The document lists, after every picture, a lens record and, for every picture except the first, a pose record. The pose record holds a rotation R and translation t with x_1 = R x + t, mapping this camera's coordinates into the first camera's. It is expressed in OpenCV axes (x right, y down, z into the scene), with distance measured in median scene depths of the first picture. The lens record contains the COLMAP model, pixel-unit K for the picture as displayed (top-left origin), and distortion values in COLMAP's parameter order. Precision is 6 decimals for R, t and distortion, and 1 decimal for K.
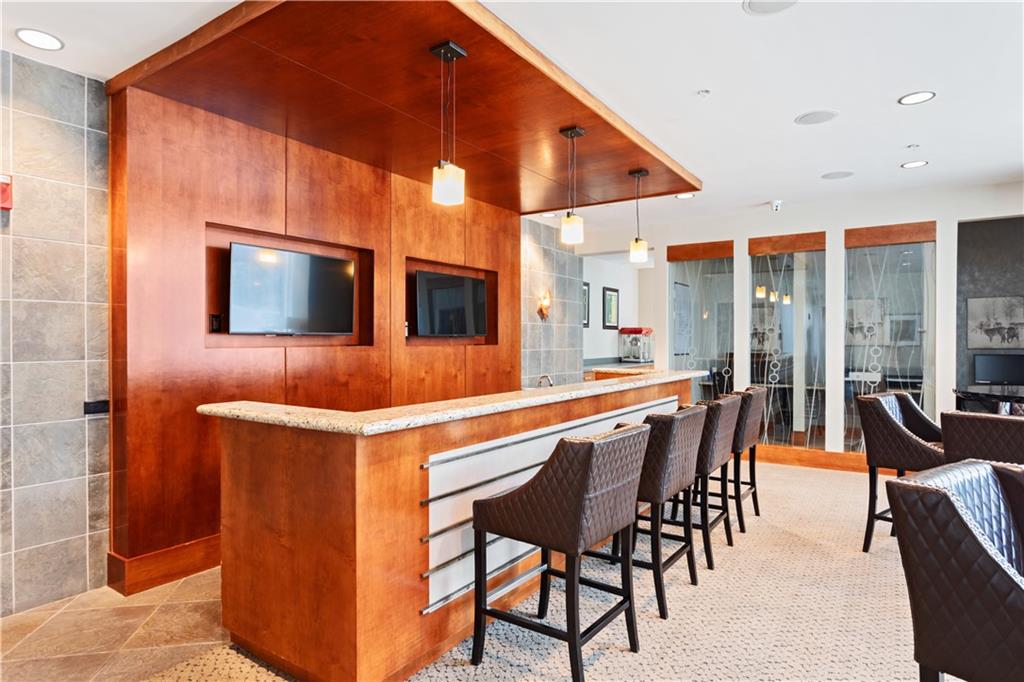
lens RADIAL K [[574.3, 0, 514.8], [0, 574.3, 342.4], [0, 0, 1]] dist [-0.007211, 0.002332]
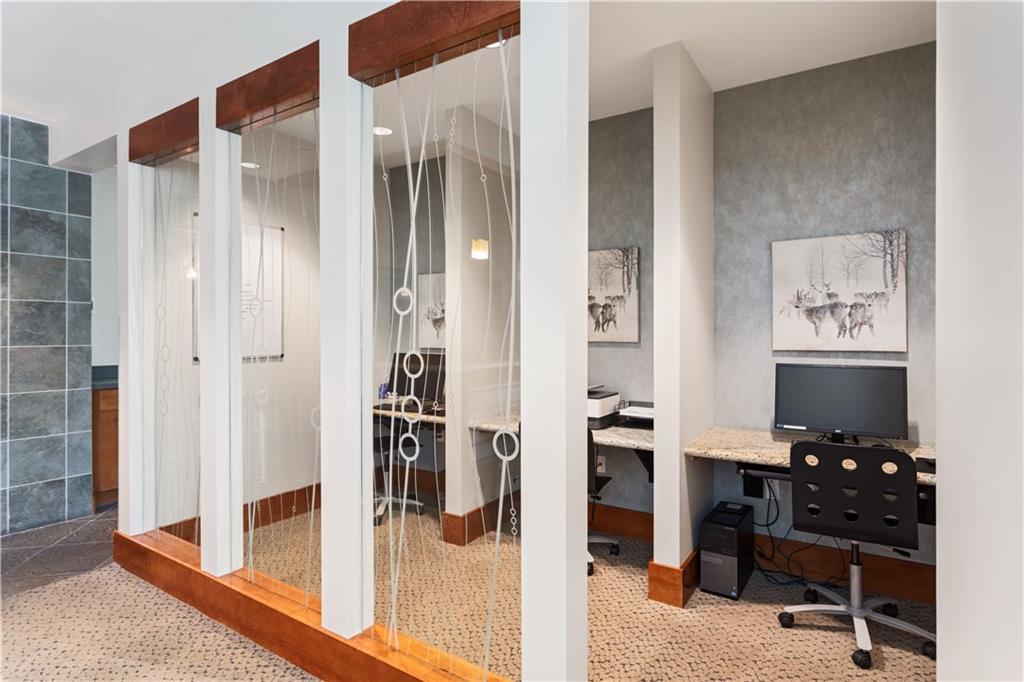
lens RADIAL K [[525.1, 0, 514.9], [0, 525.1, 343.1], [0, 0, 1]] dist [-0.002856, 0.001563]
pose [[0.999949, 0.001953, -0.009869, 0.593978], [-0.001865, 0.999959, 0.008895, 0.002291], [0.009886, -0.008876, 0.999912, 0.576840]]
